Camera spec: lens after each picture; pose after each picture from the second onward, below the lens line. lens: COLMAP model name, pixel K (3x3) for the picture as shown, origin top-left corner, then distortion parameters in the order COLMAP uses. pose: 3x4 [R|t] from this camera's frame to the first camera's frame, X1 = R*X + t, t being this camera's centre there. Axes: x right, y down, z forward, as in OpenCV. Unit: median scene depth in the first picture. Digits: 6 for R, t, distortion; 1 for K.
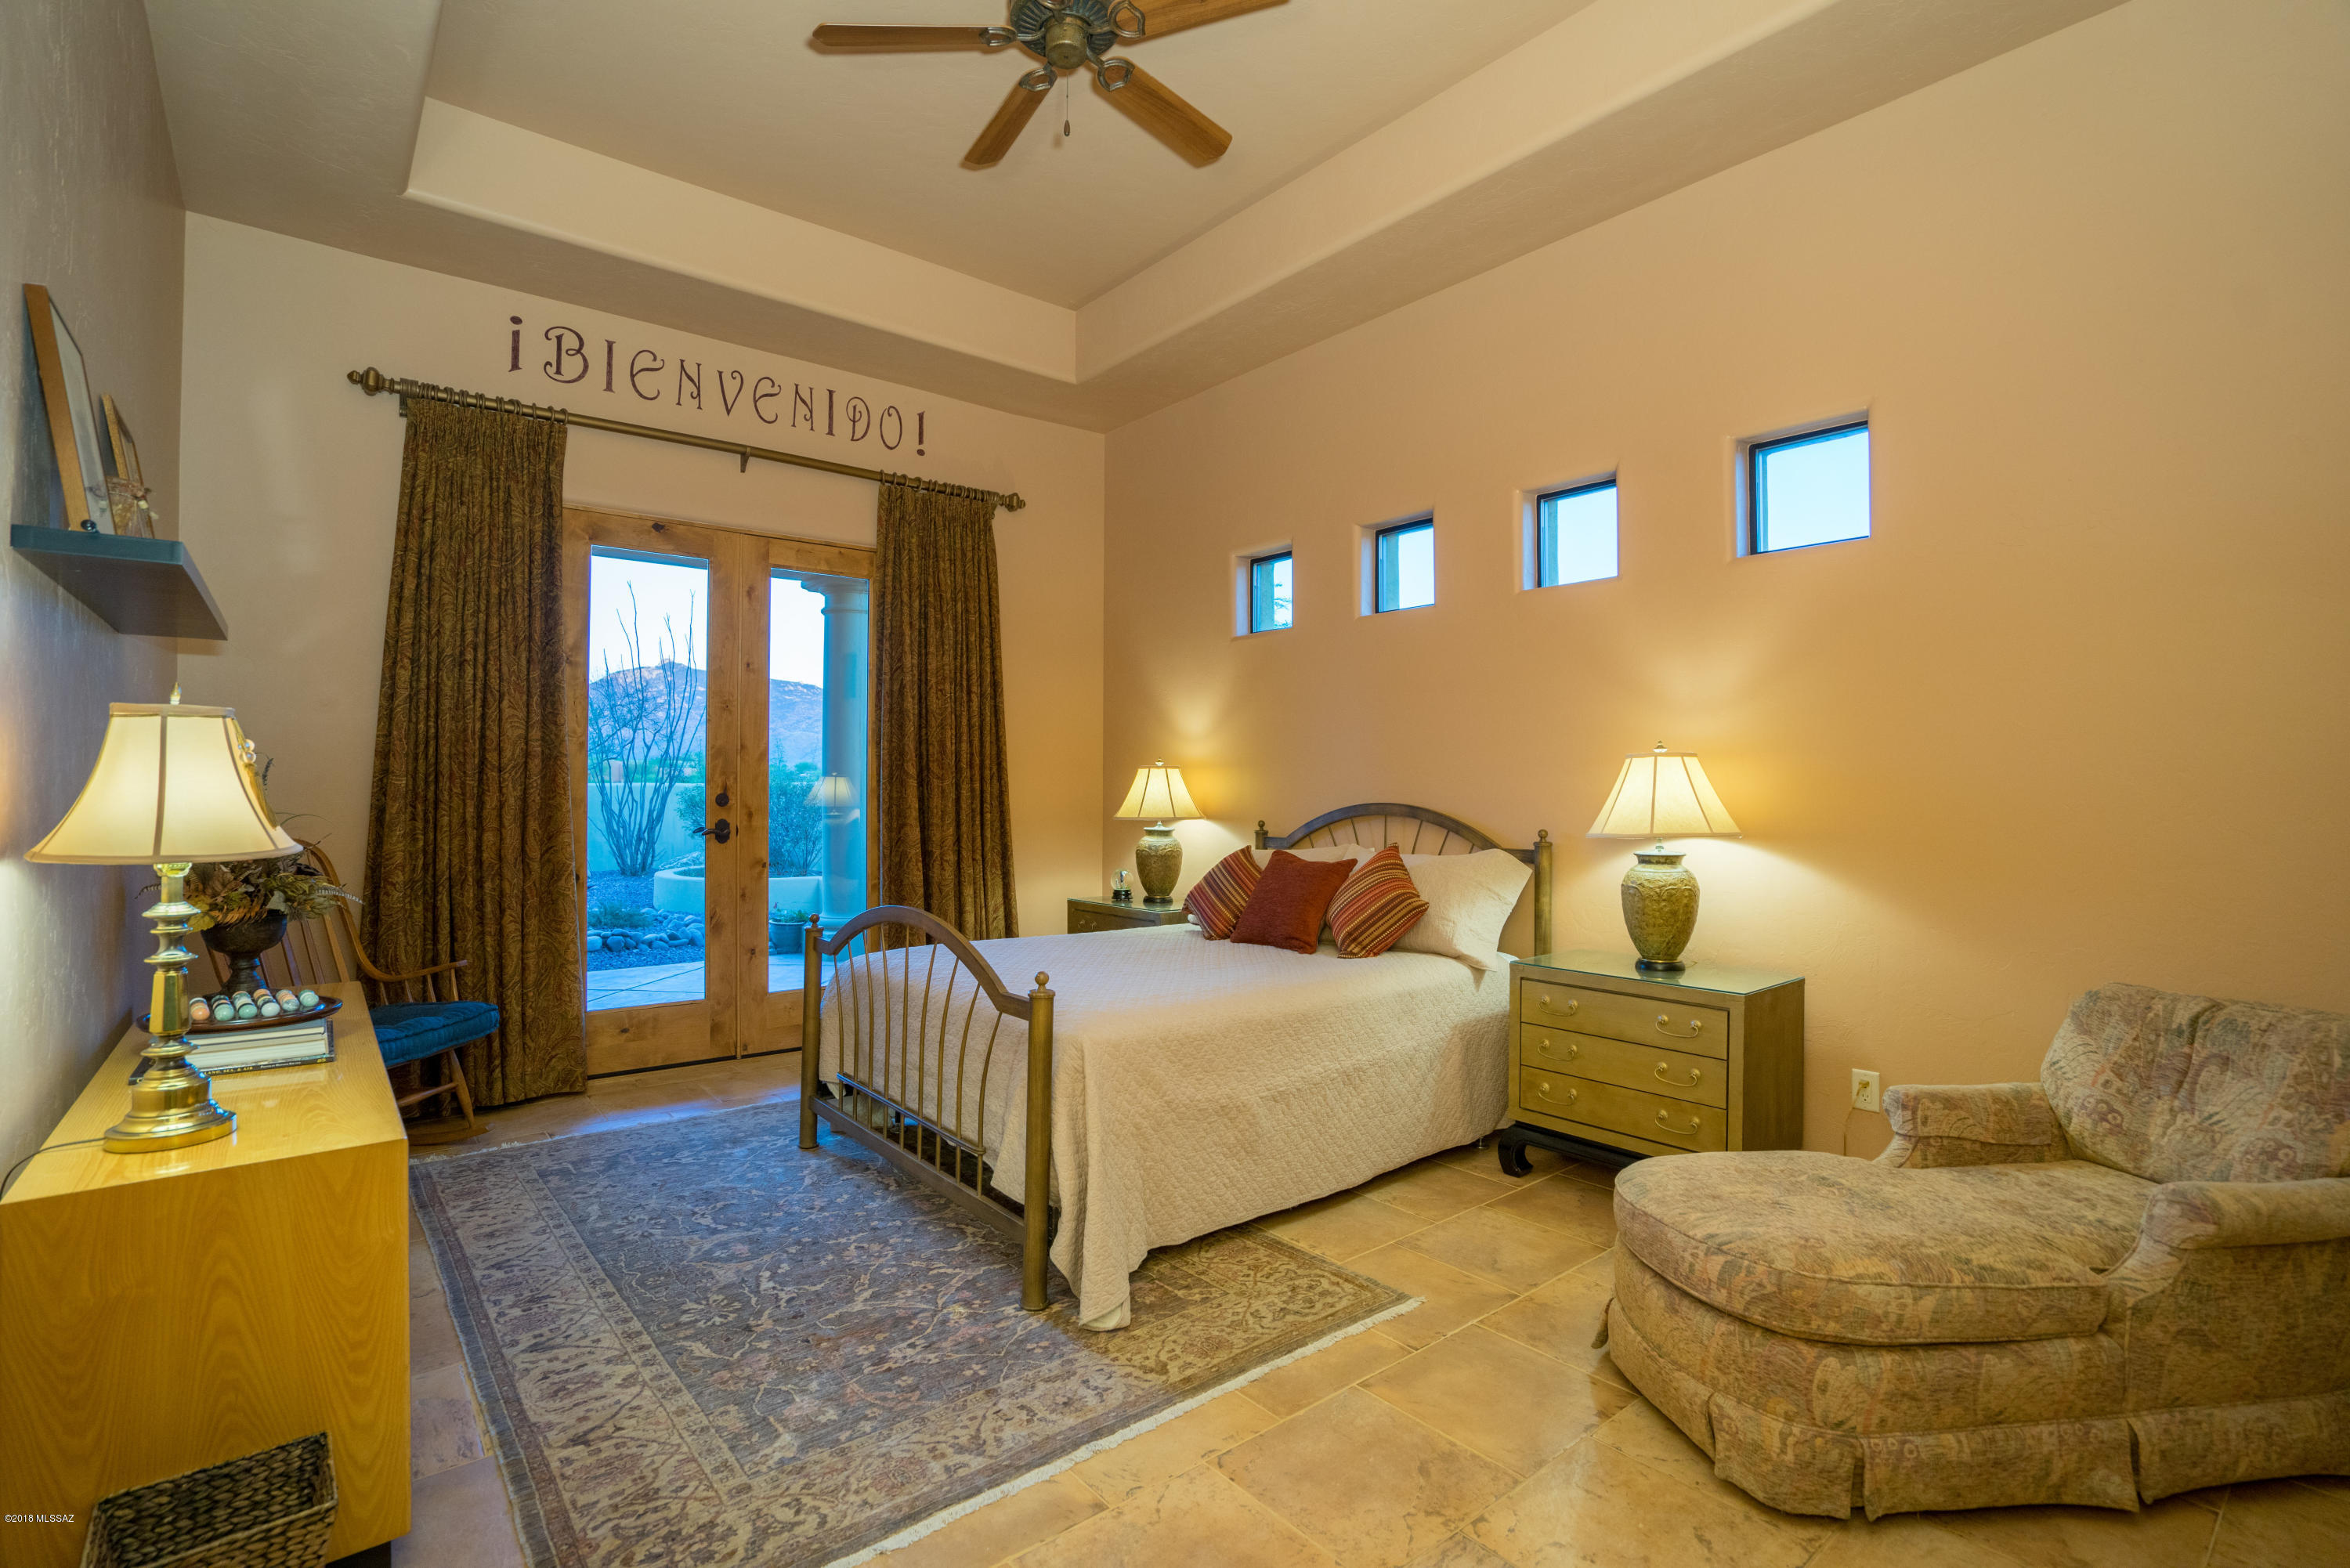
lens RADIAL K [[1080.5, 0, 1184.5], [0, 1080.5, 783.0], [0, 0, 1]] dist [-0.008945, 0.002225]
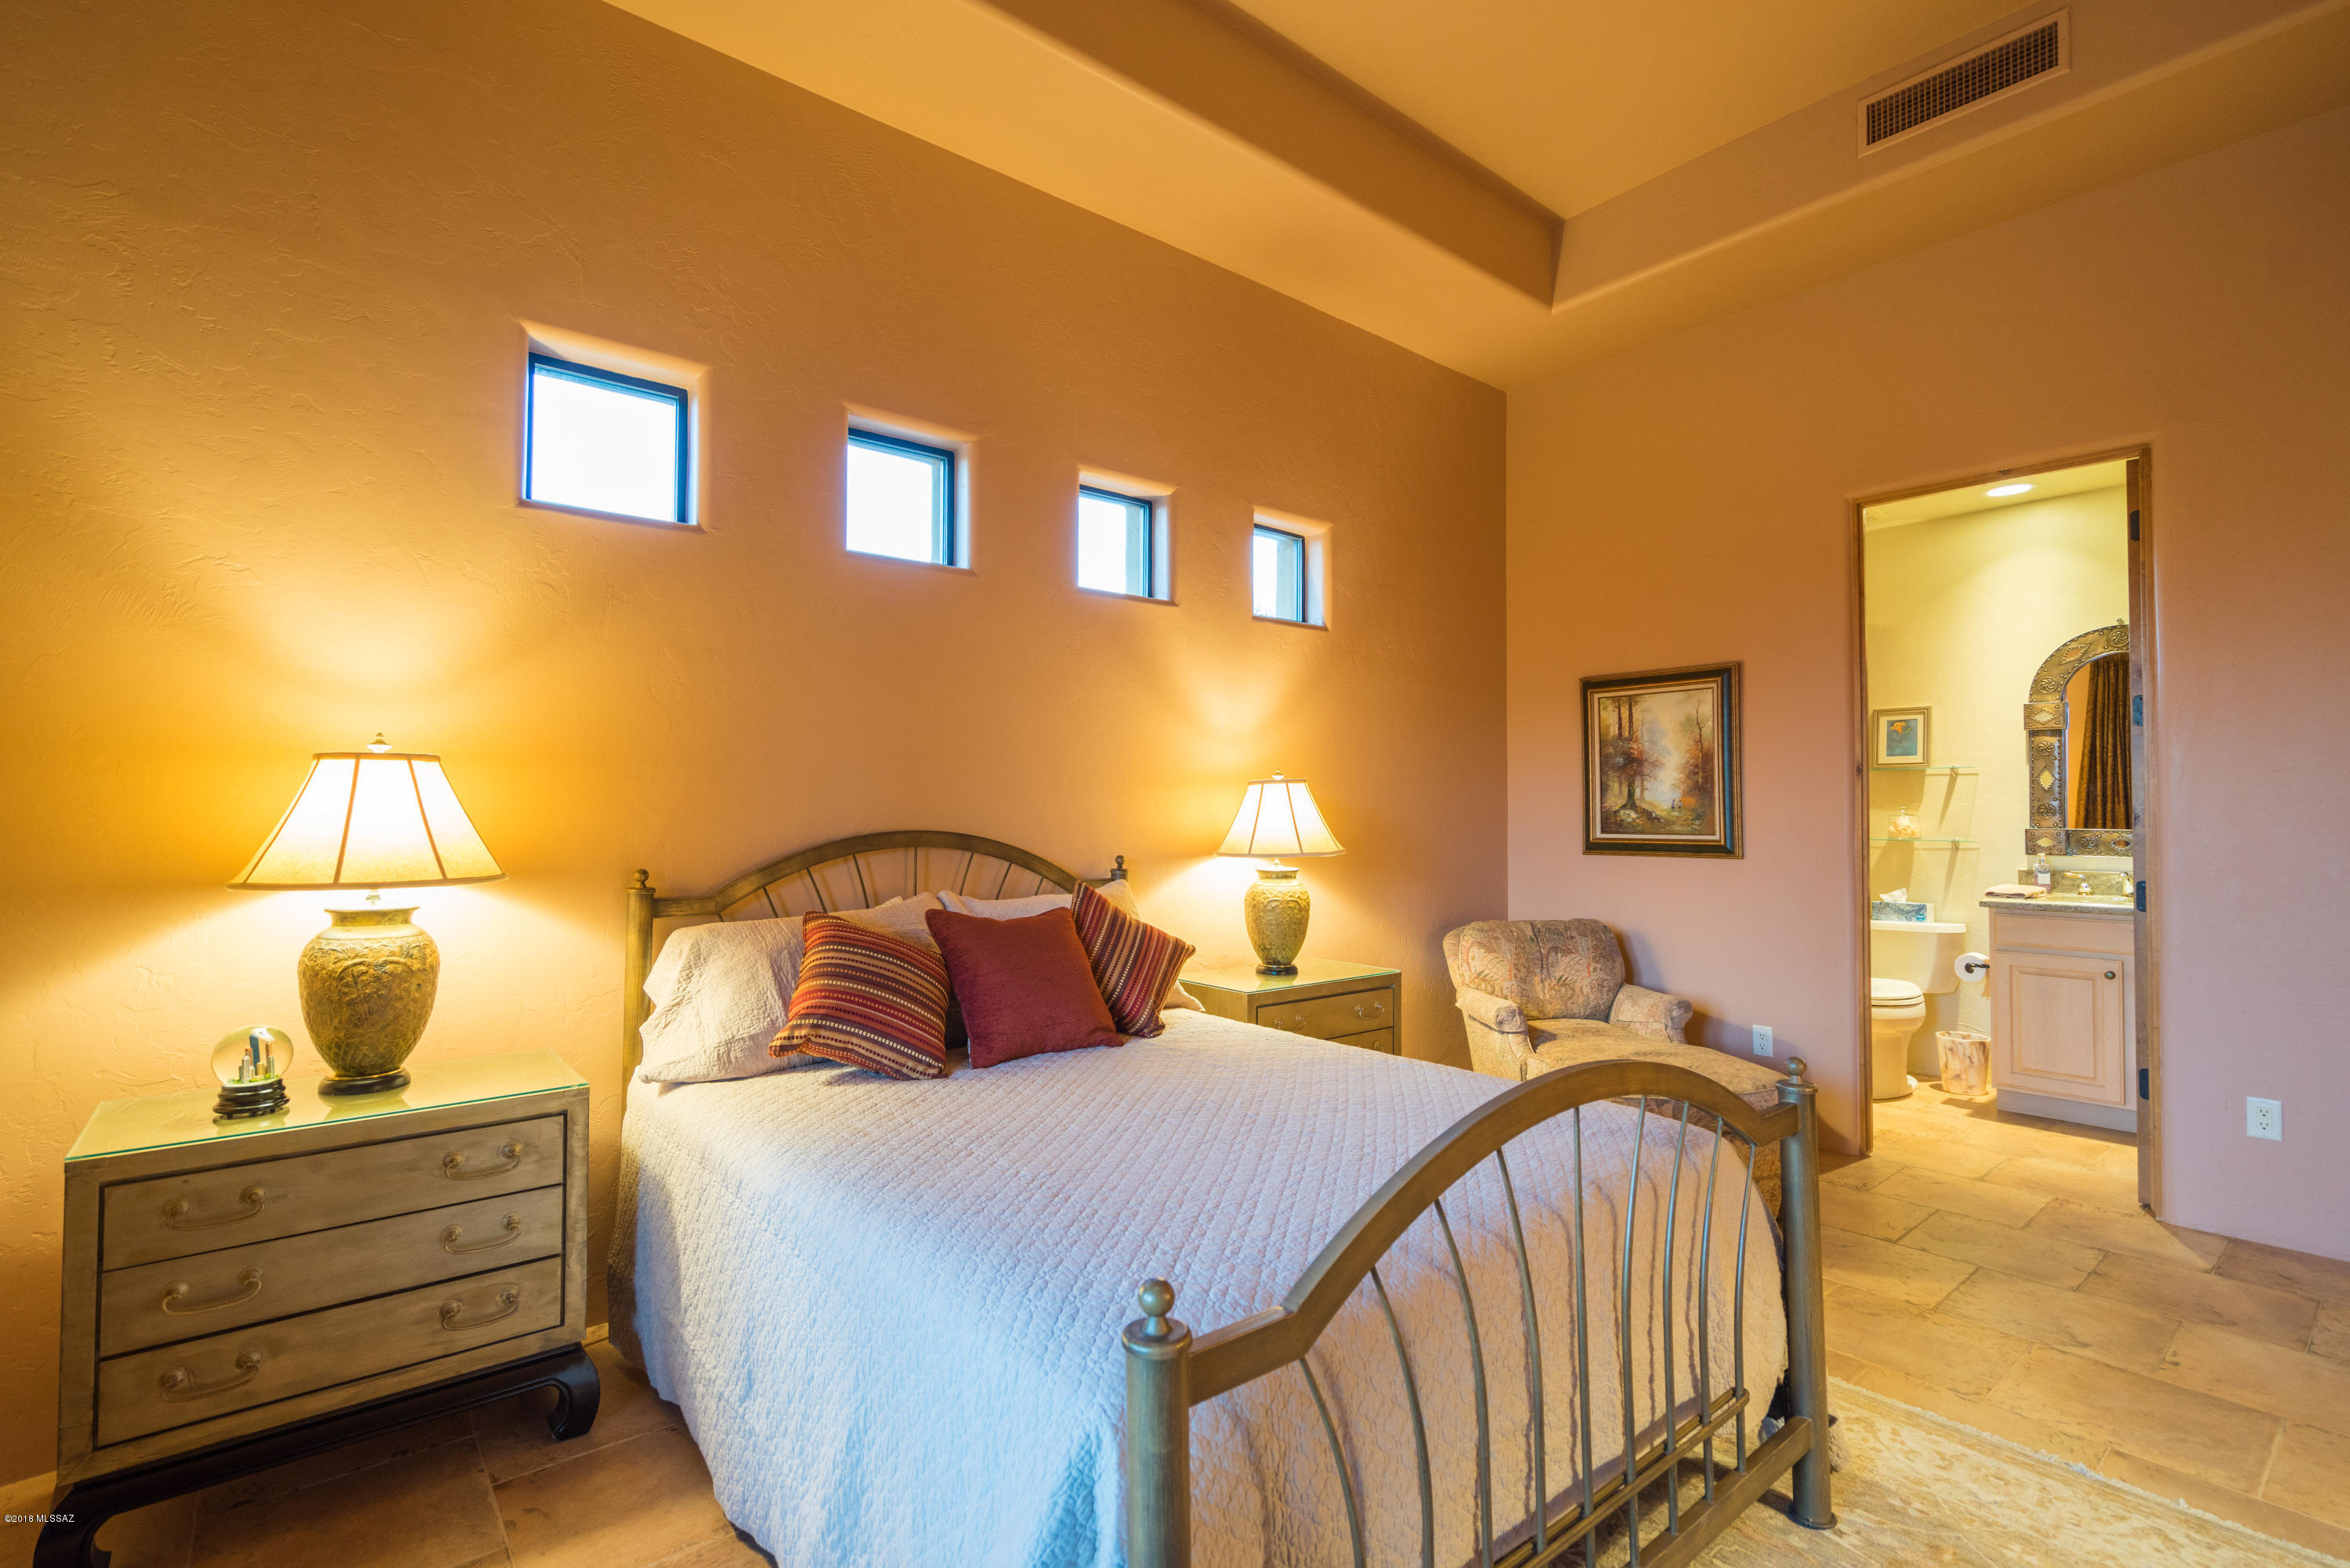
lens RADIAL K [[1080.5, 0, 1183.2], [0, 1080.5, 787.2], [0, 0, 1]] dist [-0.008945, 0.002225]
pose [[-0.008023, 0.035796, 0.999327, -0.422009], [-0.001703, 0.999357, -0.035810, 0.013802], [-0.999966, -0.001990, -0.007956, 0.699425]]
